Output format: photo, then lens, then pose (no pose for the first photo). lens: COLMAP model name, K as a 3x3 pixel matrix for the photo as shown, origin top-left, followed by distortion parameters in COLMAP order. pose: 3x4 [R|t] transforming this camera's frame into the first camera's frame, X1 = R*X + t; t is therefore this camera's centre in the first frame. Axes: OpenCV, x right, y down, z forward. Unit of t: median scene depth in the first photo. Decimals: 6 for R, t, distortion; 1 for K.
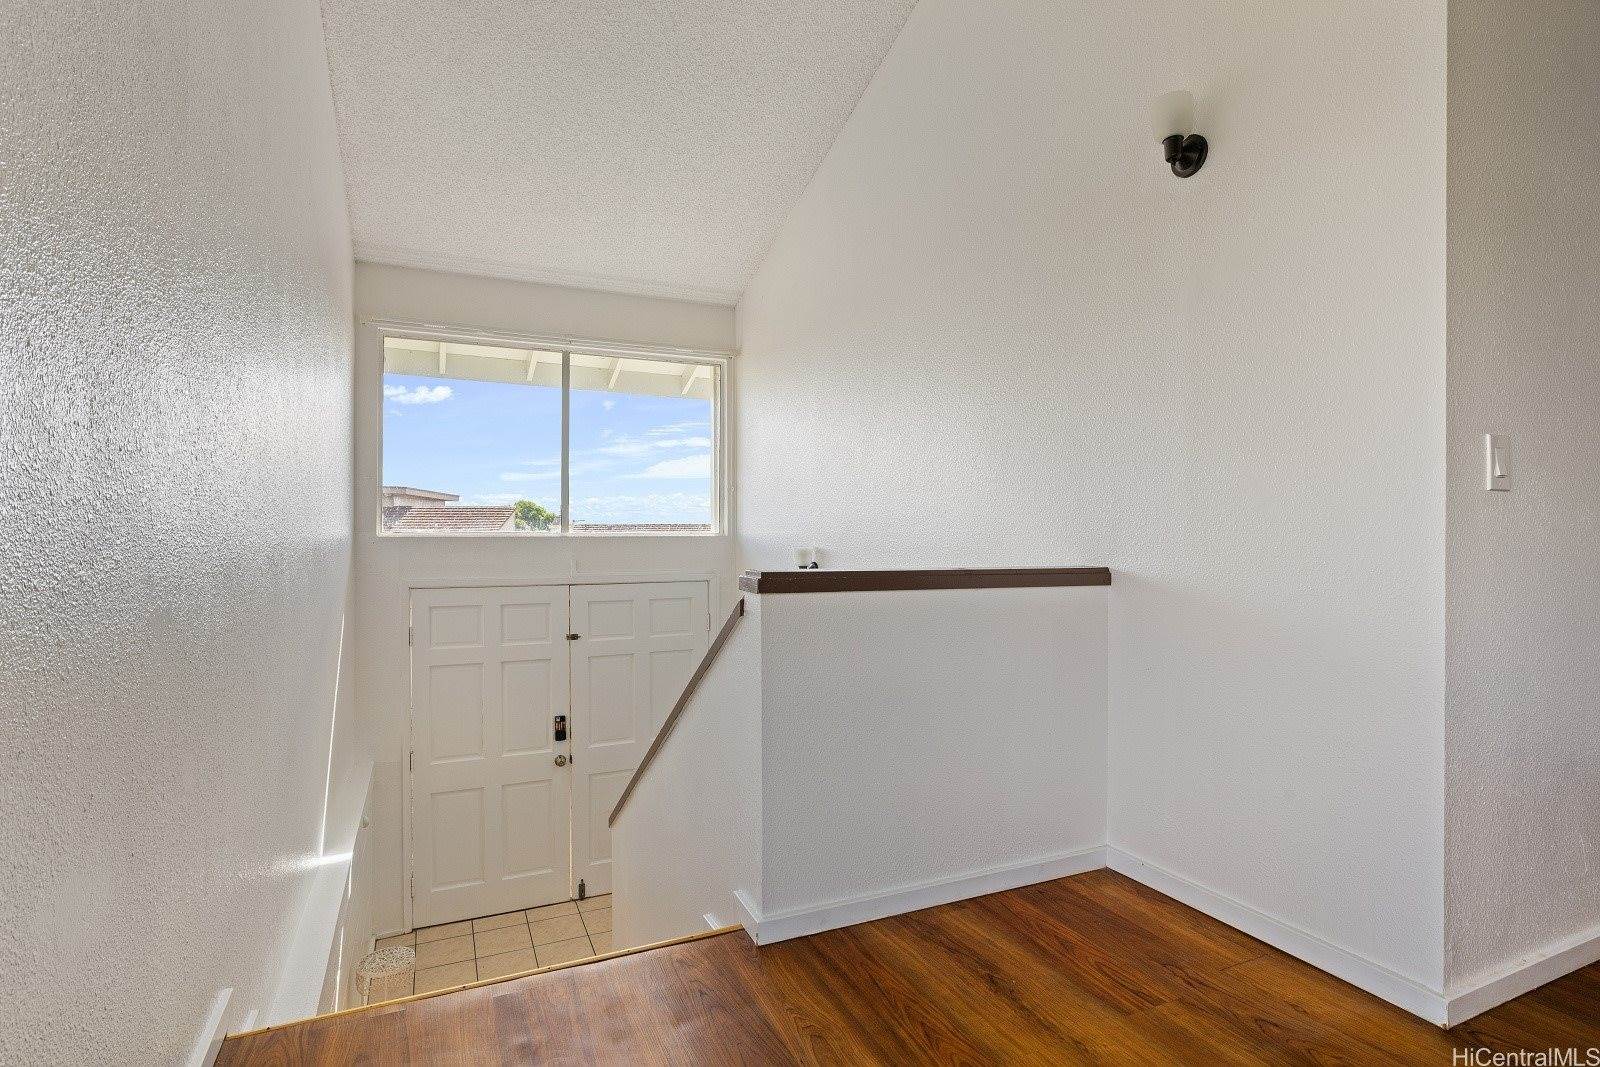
lens RADIAL K [[814.7, 0, 808.1], [0, 814.7, 536.5], [0, 0, 1]] dist [-0.000845, -0.000719]
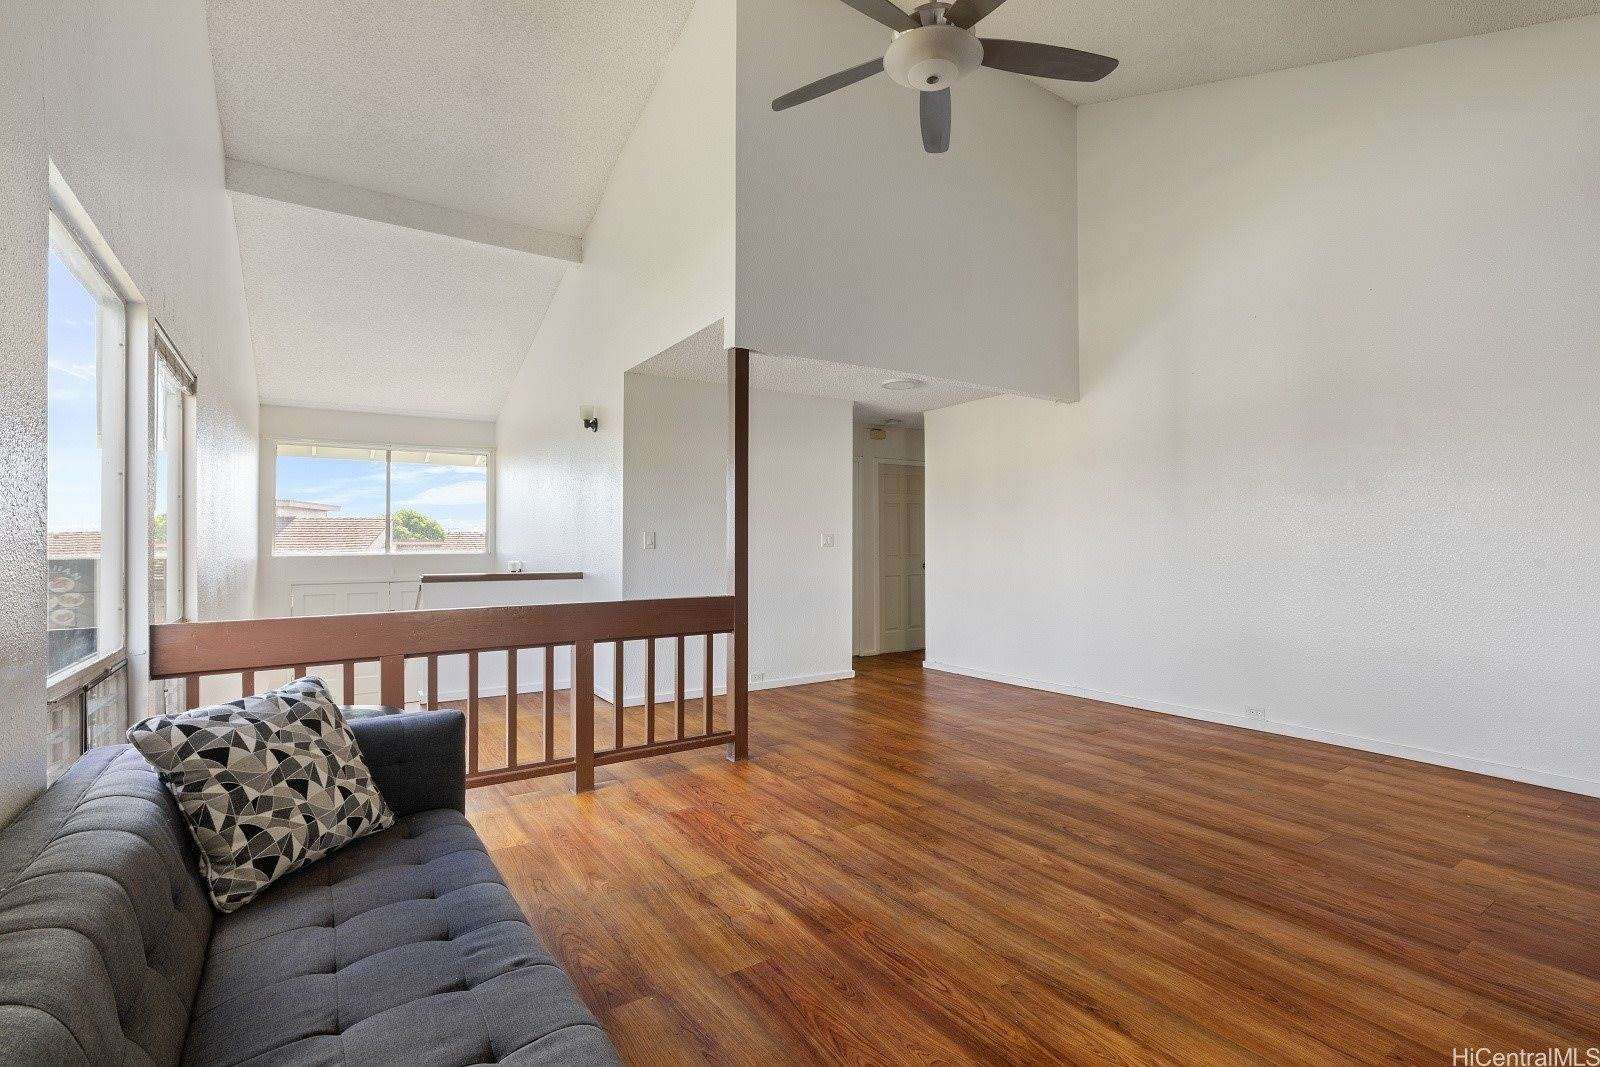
lens RADIAL K [[737.7, 0, 790.4], [0, 737.7, 537.5], [0, 0, 1]] dist [-0.001523, 0.000489]
pose [[0.990465, -0.002776, 0.137740, 0.364572], [0.002971, 0.999995, -0.001204, -0.035852], [-0.137736, 0.001602, 0.990468, -0.743153]]
